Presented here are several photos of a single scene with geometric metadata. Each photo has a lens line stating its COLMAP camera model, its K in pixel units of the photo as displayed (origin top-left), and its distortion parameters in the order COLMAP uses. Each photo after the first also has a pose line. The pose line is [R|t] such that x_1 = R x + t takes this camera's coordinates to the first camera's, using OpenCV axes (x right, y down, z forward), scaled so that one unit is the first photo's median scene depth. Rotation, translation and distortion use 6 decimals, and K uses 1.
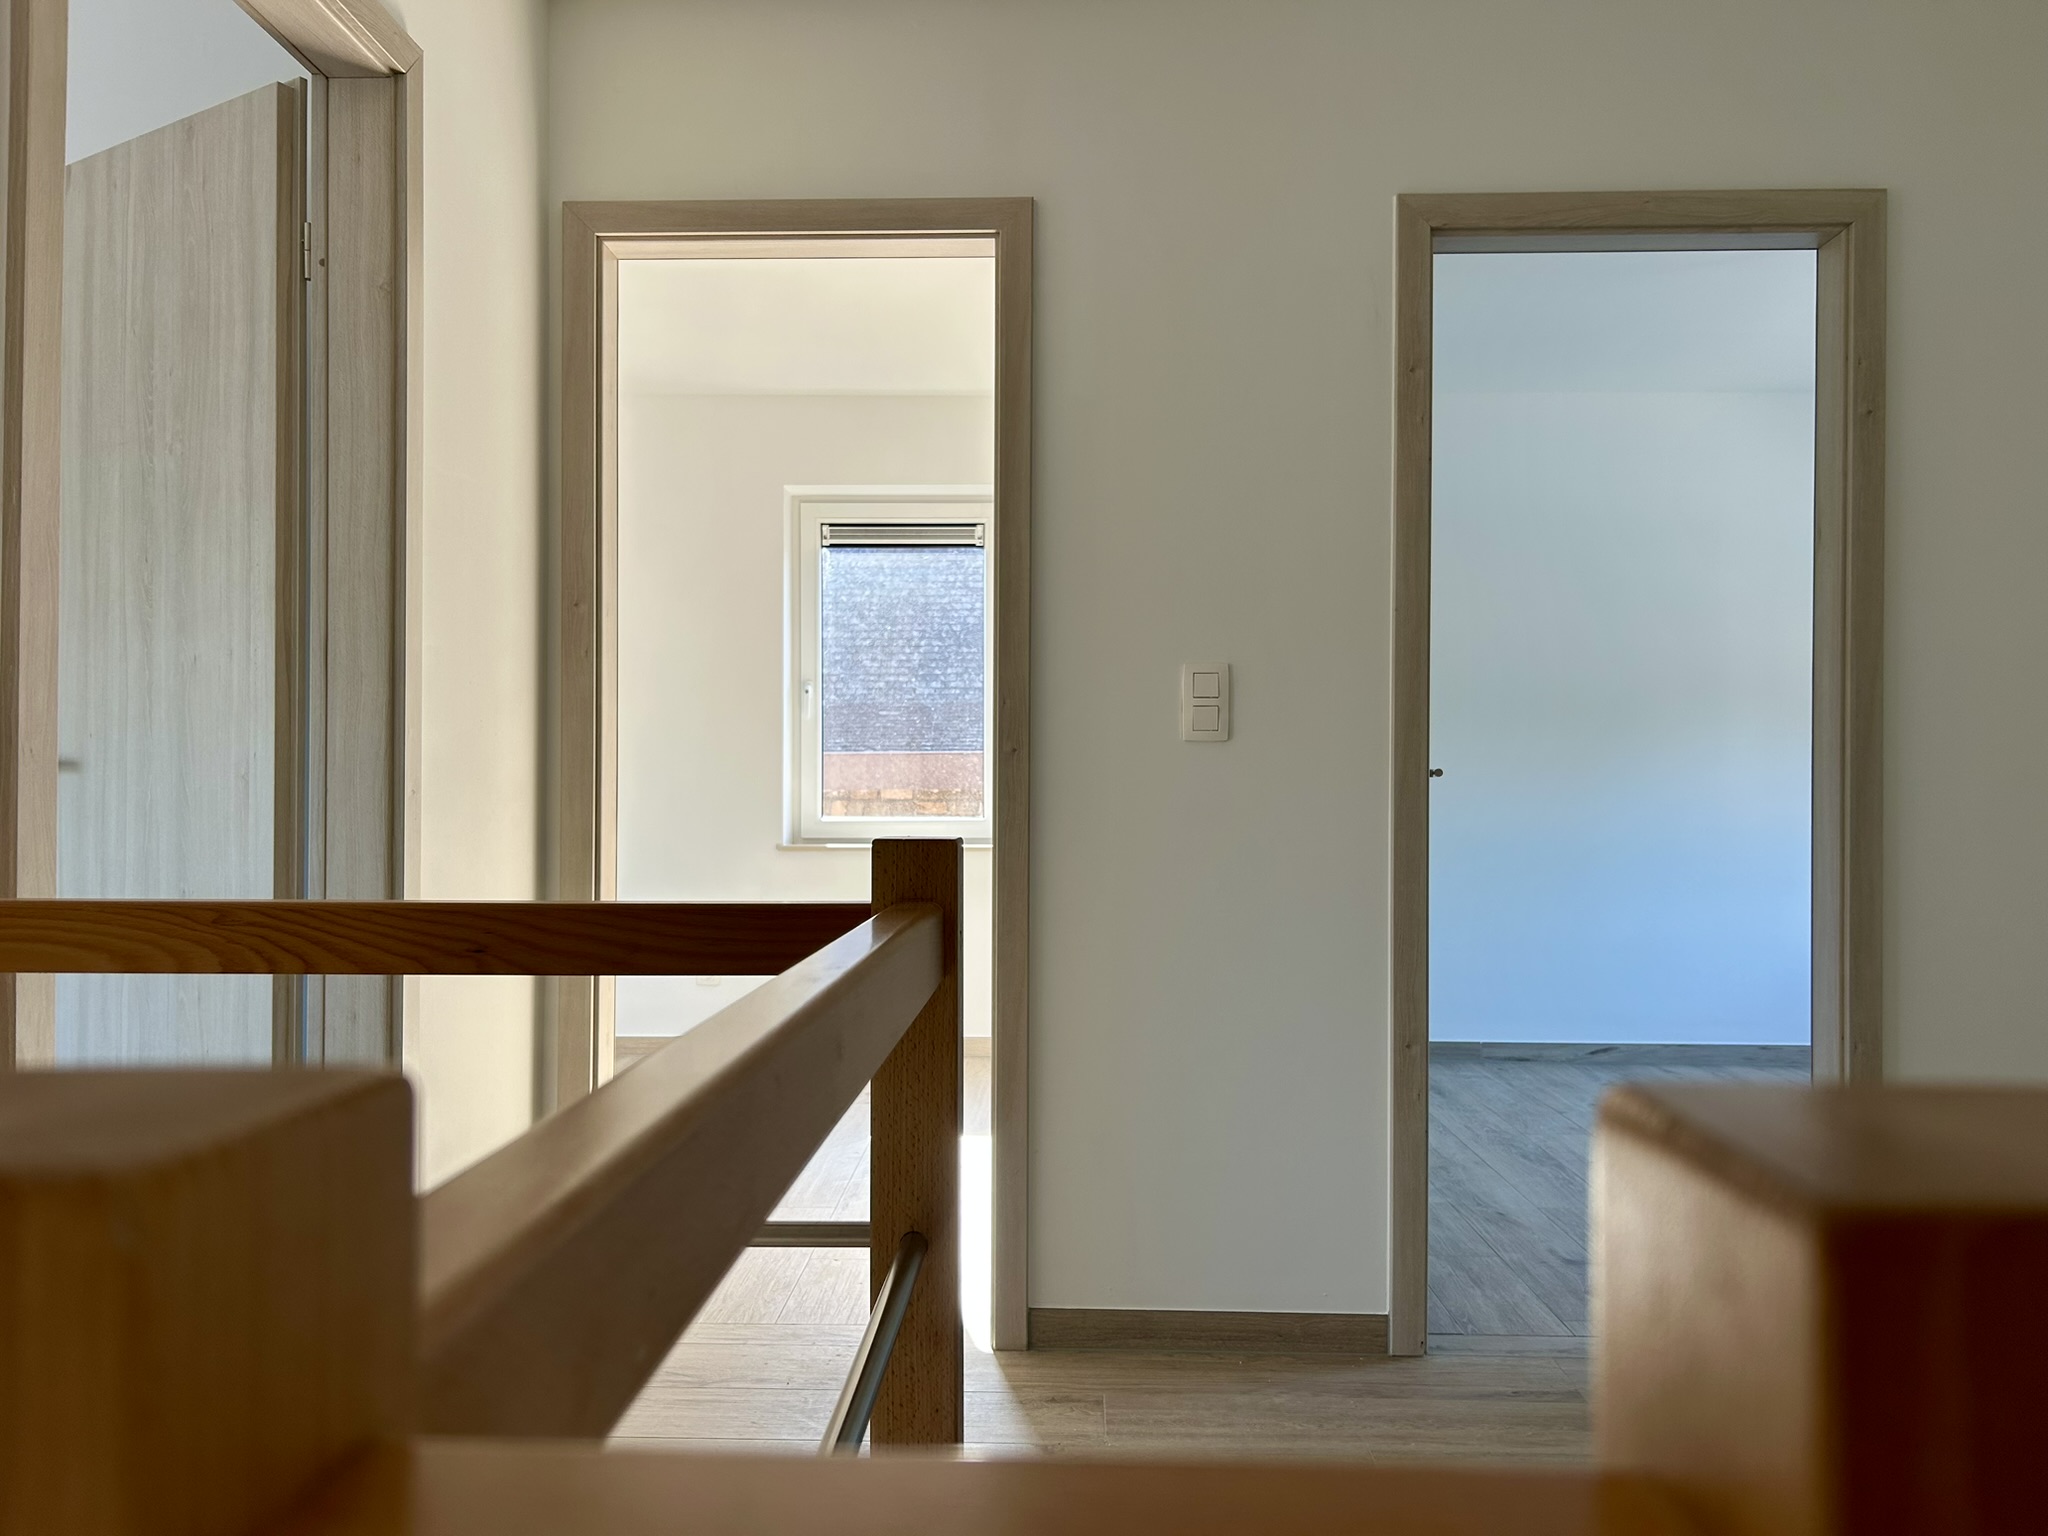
lens RADIAL K [[1535.3, 0, 1024.5], [0, 1535.3, 774.7], [0, 0, 1]] dist [0.042739, -0.049898]
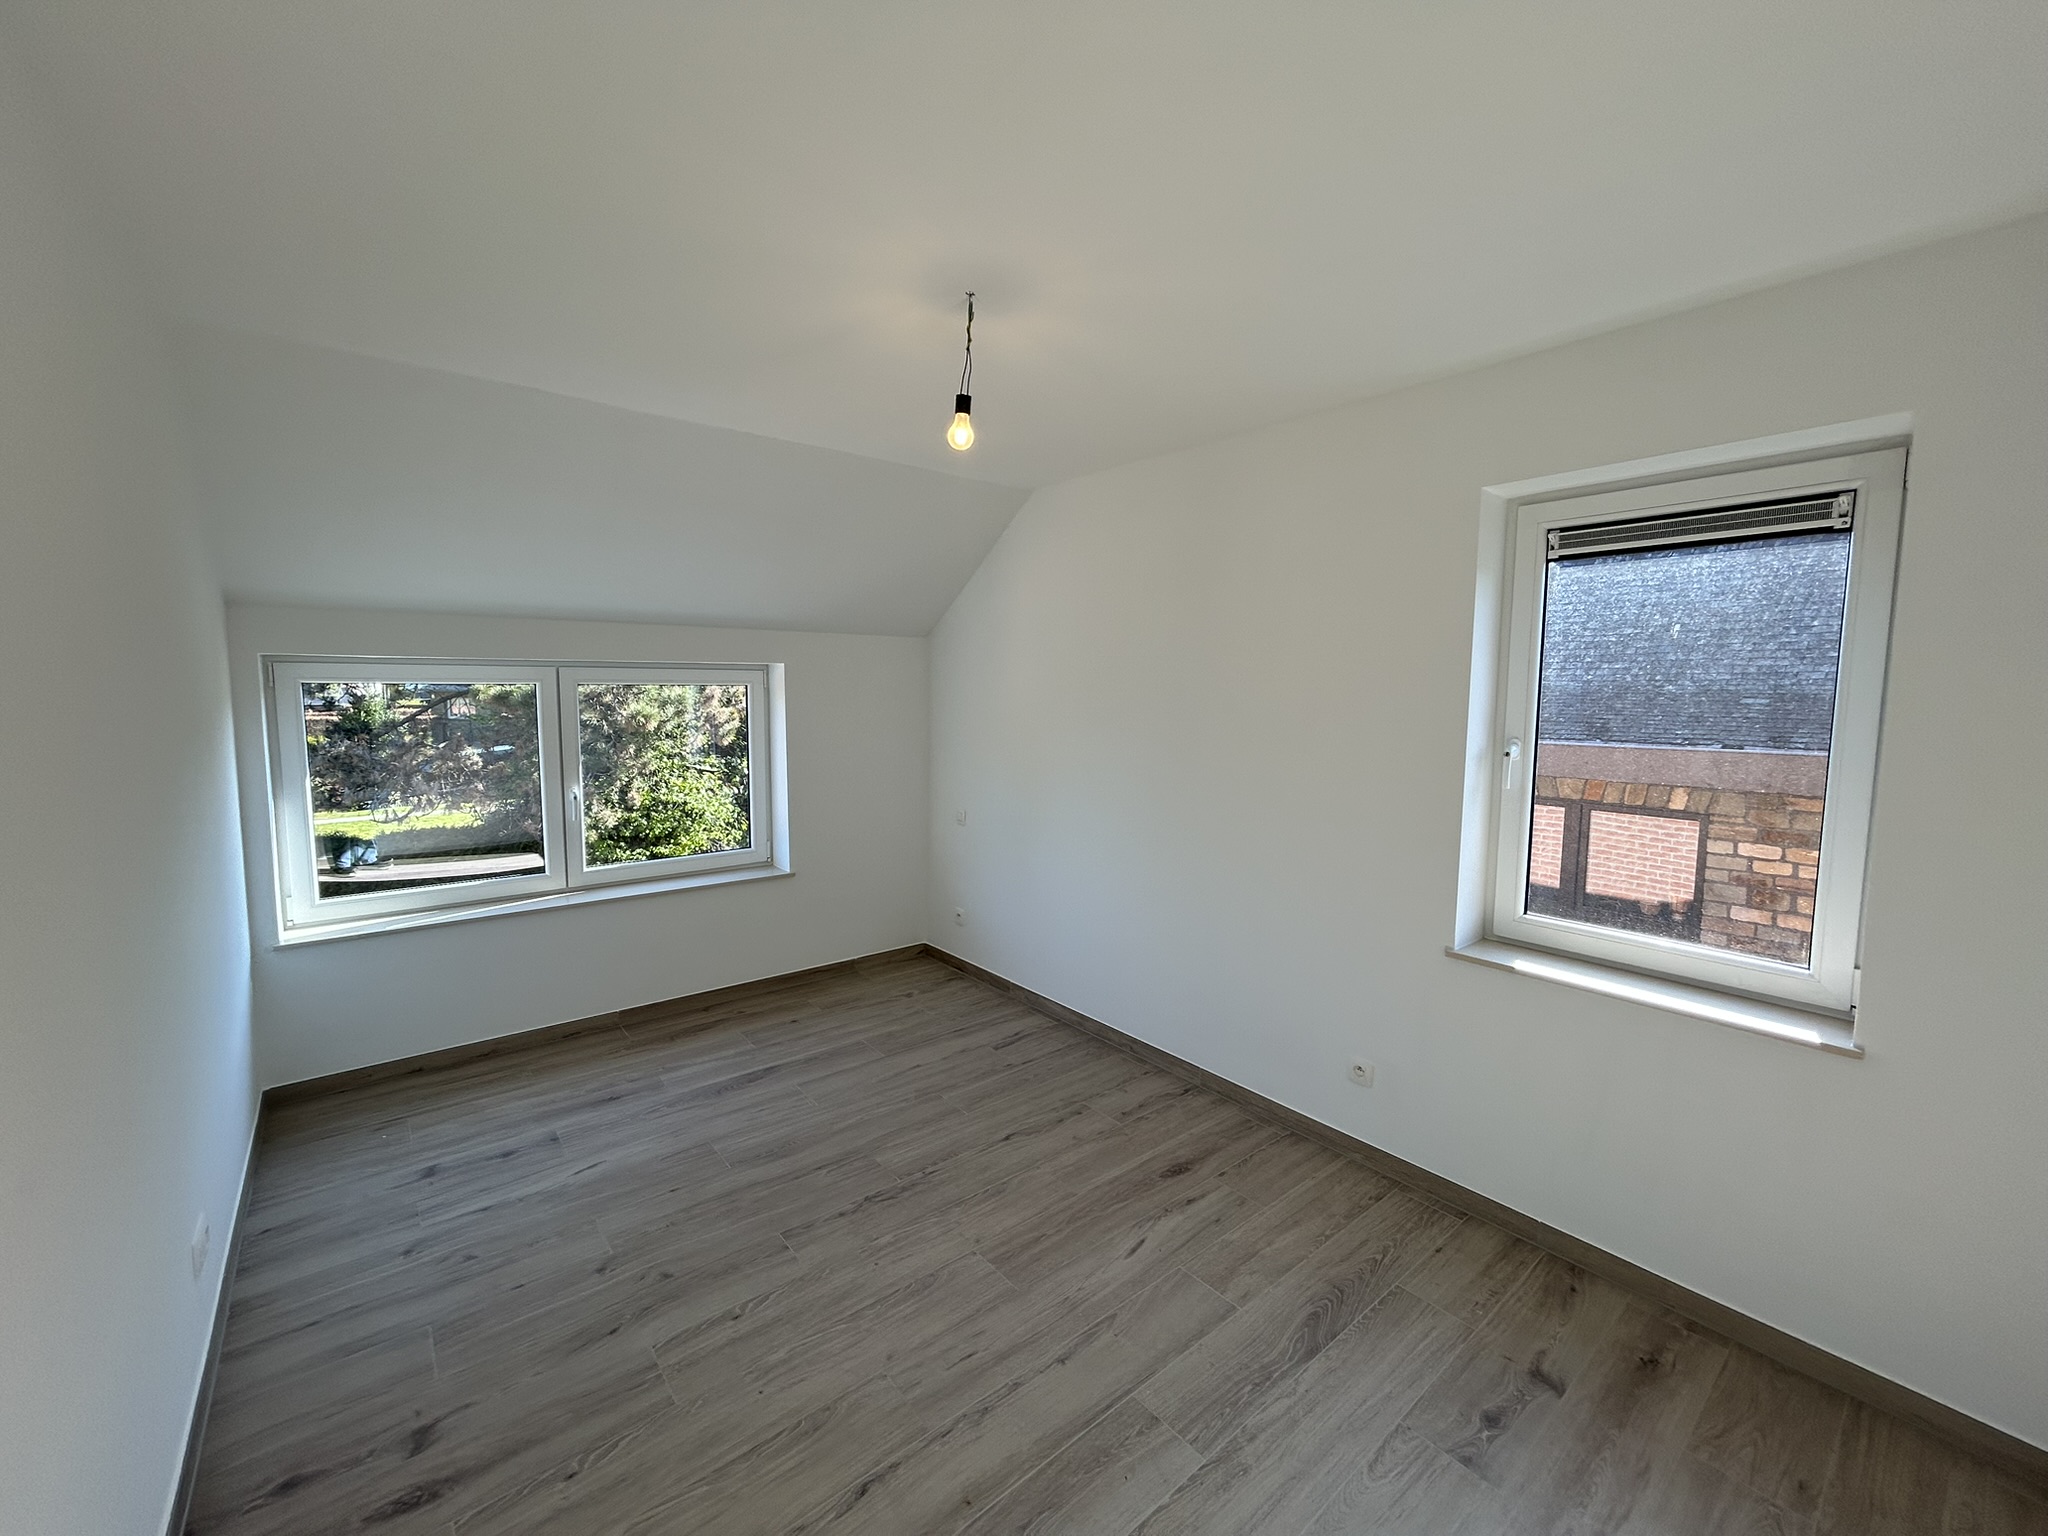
lens RADIAL K [[825.5, 0, 1020.5], [0, 825.5, 753.0], [0, 0, 1]] dist [-0.002430, 0.001569]
pose [[0.651558, 0.058398, -0.756348, 0.012035], [-0.000523, 0.997067, 0.076533, -0.084438], [0.758599, -0.049470, 0.649677, 0.532112]]
